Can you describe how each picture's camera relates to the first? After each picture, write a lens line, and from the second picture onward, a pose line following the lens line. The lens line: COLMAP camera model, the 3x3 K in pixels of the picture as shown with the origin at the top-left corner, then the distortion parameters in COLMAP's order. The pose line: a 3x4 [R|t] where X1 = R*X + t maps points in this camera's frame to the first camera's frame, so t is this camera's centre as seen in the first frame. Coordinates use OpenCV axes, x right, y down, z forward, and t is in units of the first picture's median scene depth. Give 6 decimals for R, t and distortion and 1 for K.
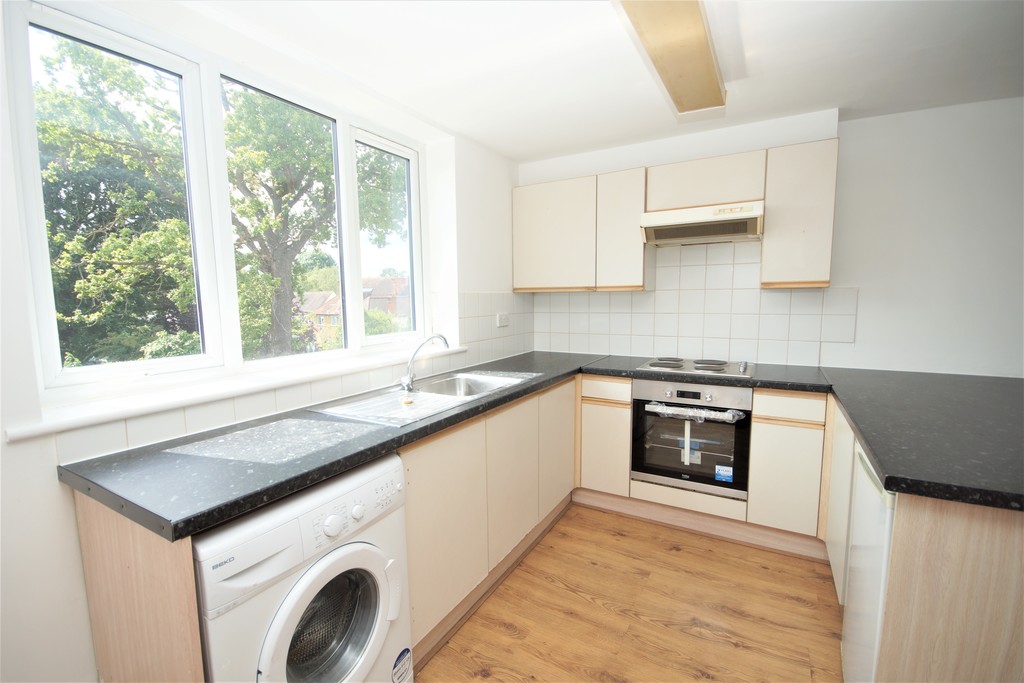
lens RADIAL K [[446.3, 0, 507.3], [0, 446.3, 341.7], [0, 0, 1]] dist [0.002953, -0.000263]
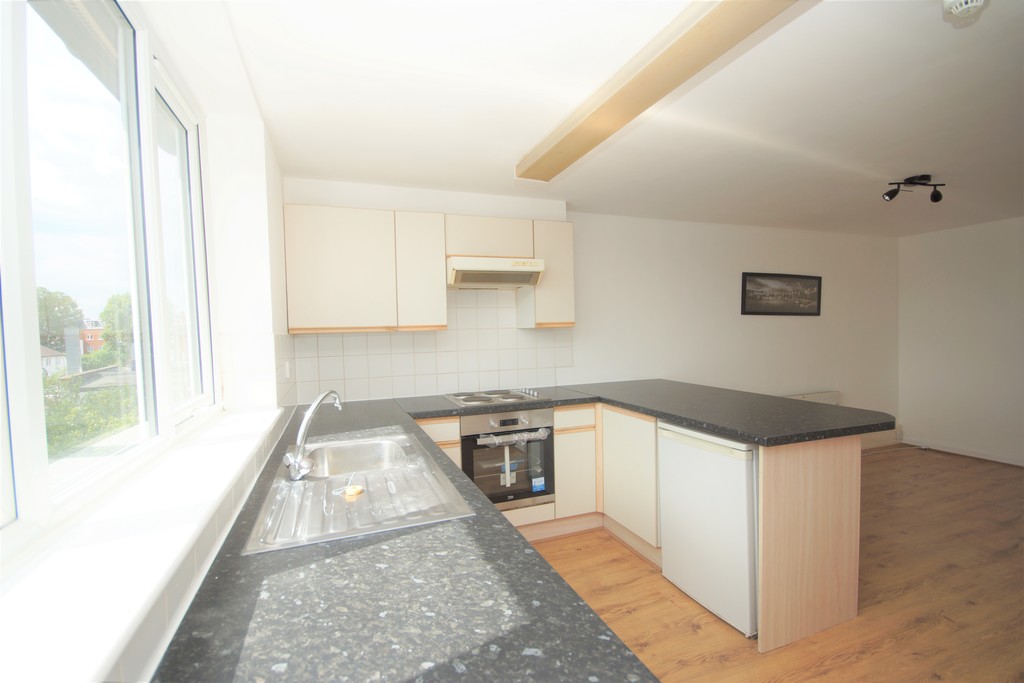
lens RADIAL K [[446.3, 0, 483.7], [0, 446.3, 344.4], [0, 0, 1]] dist [0.002953, -0.000263]
pose [[0.644248, -0.027671, 0.764316, -0.493920], [0.095428, 0.994444, -0.044435, -0.032067], [-0.758840, 0.101564, 0.643309, 0.316090]]
